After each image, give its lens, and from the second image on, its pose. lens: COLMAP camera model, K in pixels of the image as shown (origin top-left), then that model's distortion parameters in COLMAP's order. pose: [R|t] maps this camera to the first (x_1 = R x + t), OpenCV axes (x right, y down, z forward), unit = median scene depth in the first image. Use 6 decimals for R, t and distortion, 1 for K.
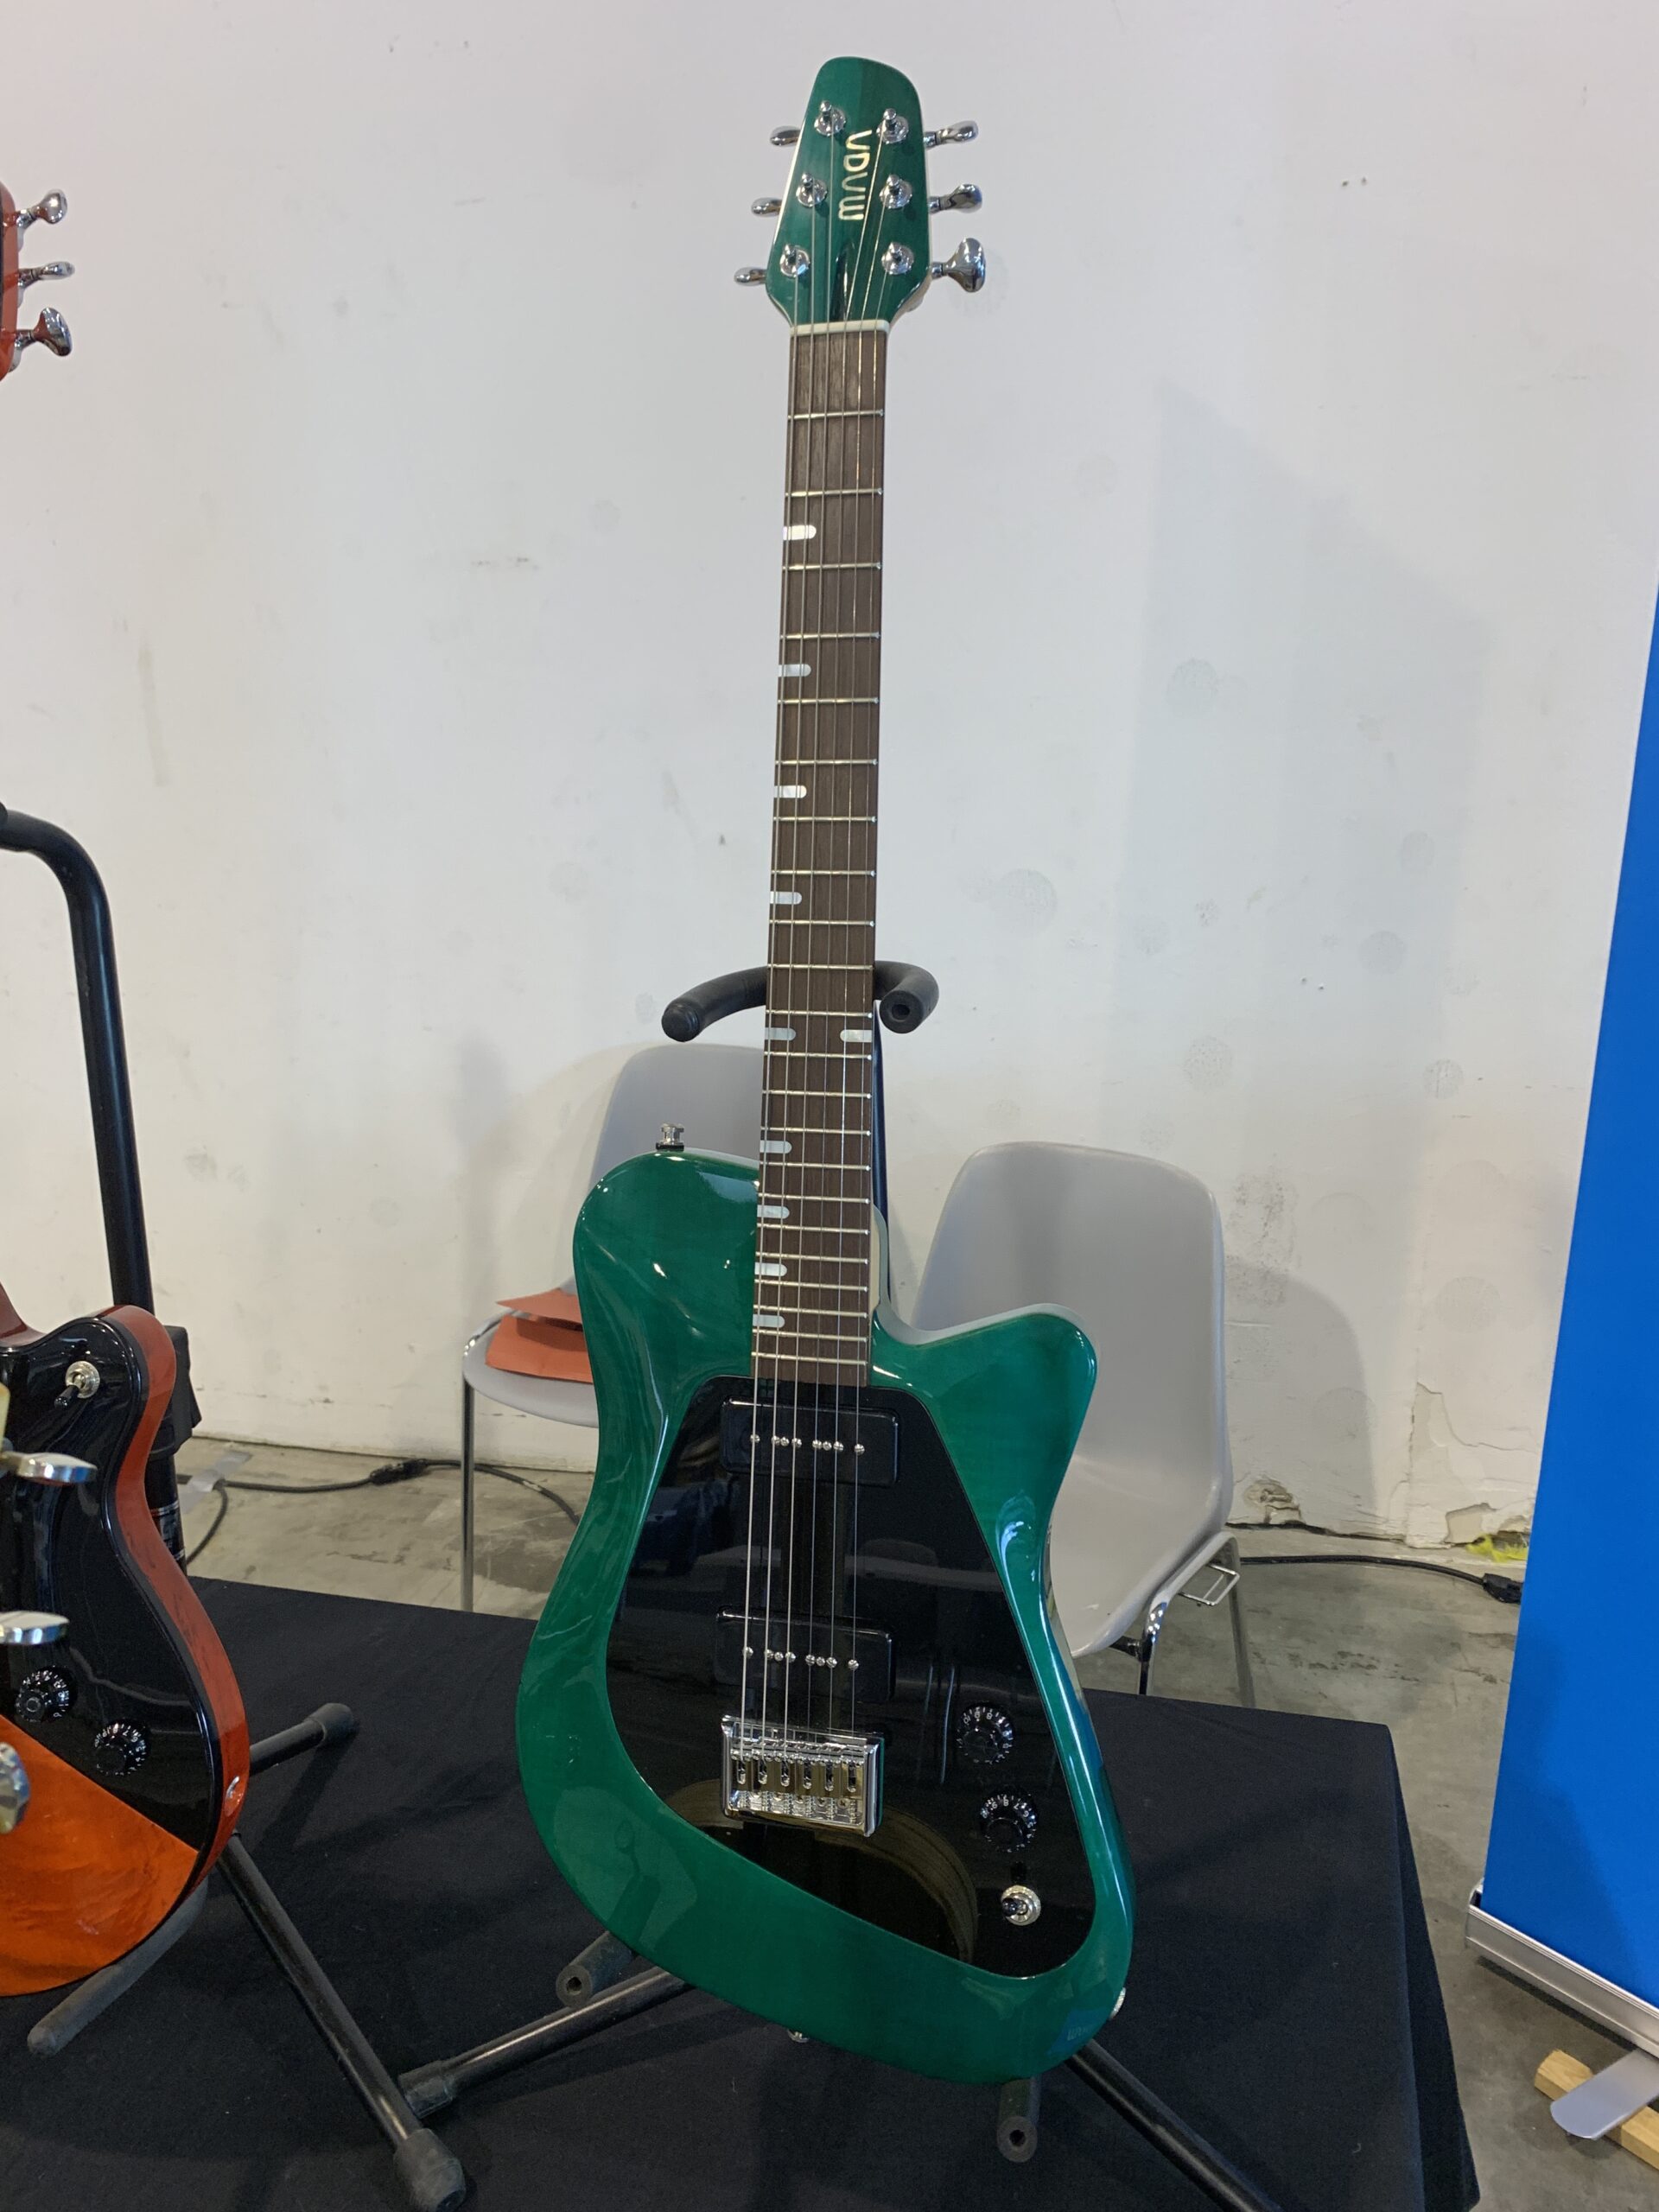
lens RADIAL K [[1700.8, 0, 827.5], [0, 1700.8, 1082.1], [0, 0, 1]] dist [0.042211, -0.054523]
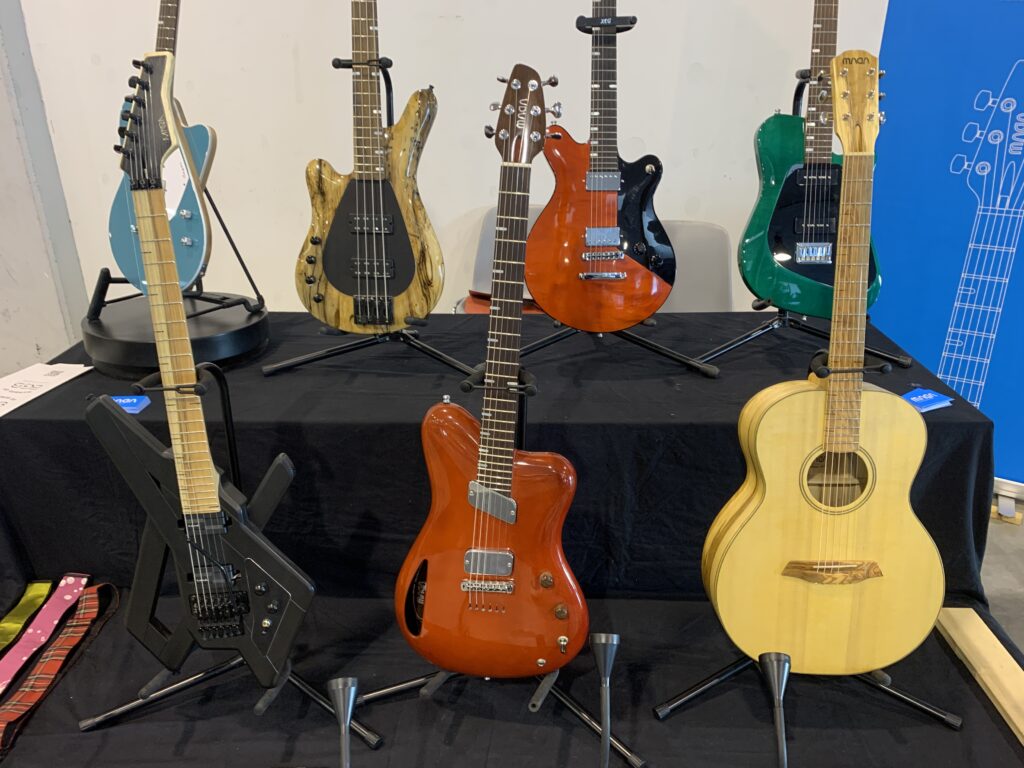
lens RADIAL K [[787.4, 0, 524.8], [0, 787.4, 392.5], [0, 0, 1]] dist [0.042211, -0.054523]
pose [[0.966853, -0.055771, 0.249170, -0.449002], [0.035084, 0.995616, 0.086708, 0.194568], [-0.252914, -0.075092, 0.964570, -0.294544]]
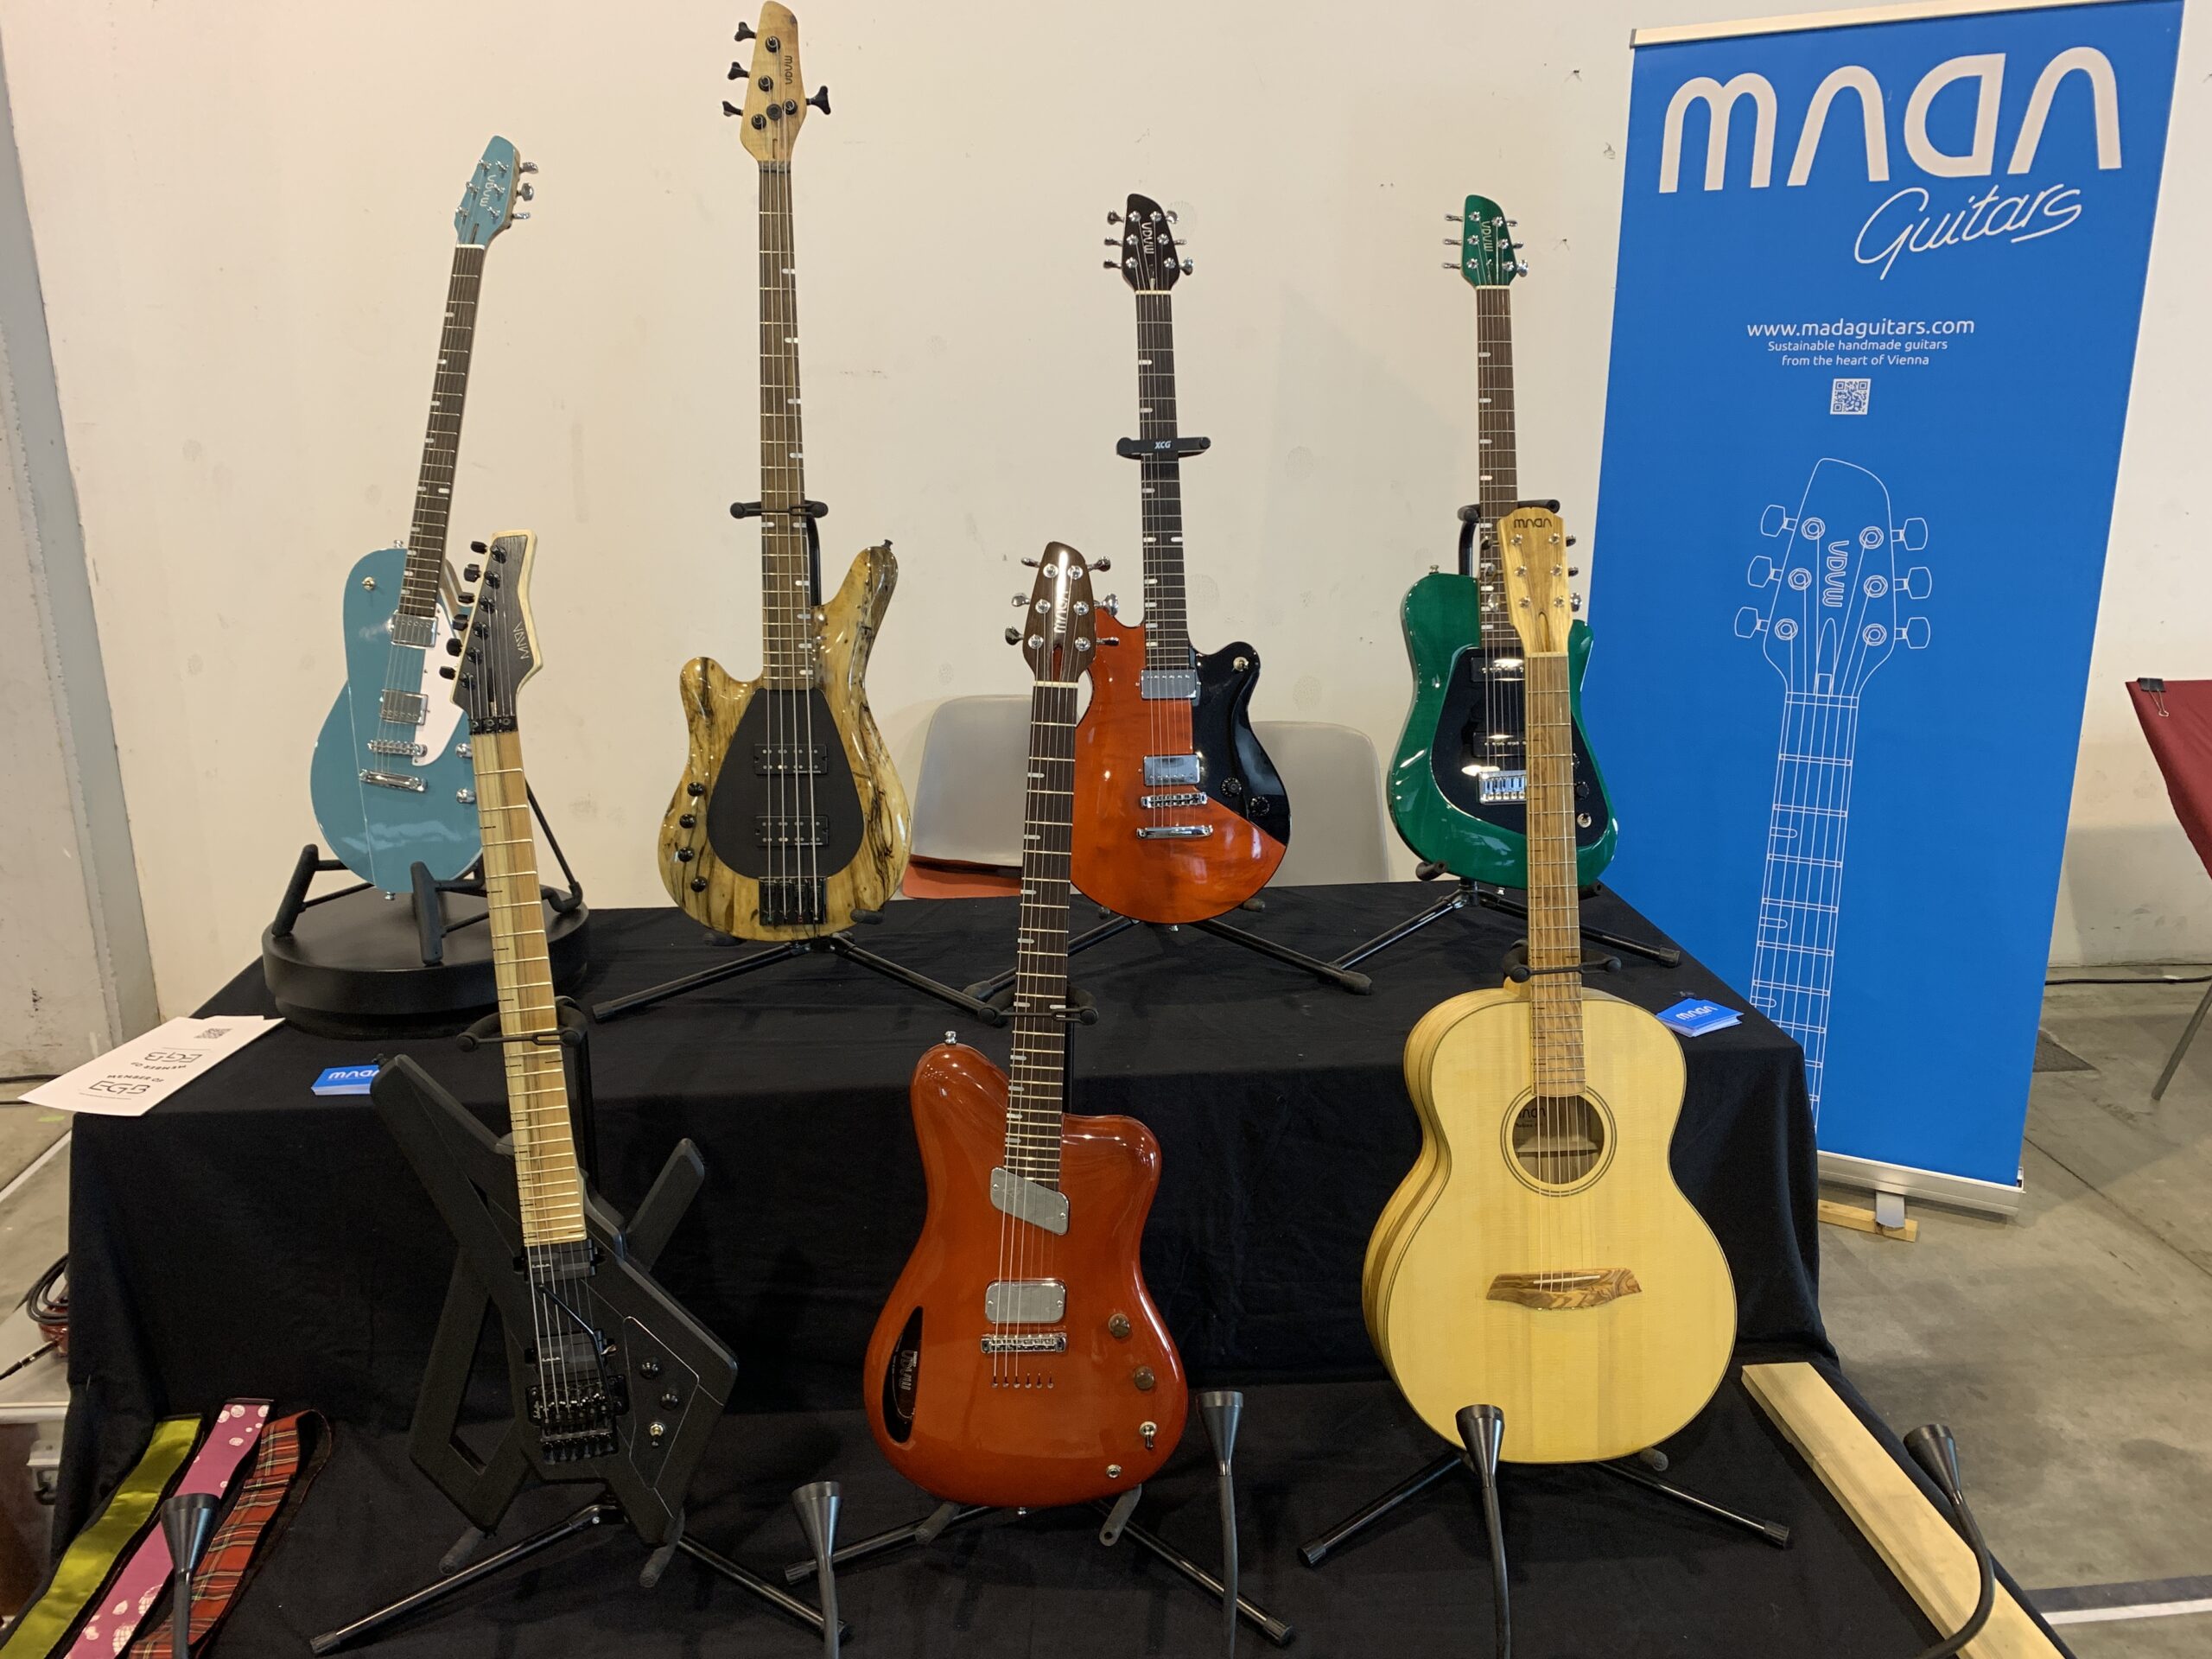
lens RADIAL K [[1700.8, 0, 1114.9], [0, 1700.8, 792.6], [0, 0, 1]] dist [0.042211, -0.054523]
pose [[0.938820, -0.042883, 0.341728, -0.548247], [0.068933, 0.995537, -0.064450, 0.190218], [-0.337440, 0.084063, 0.937586, -0.488721]]
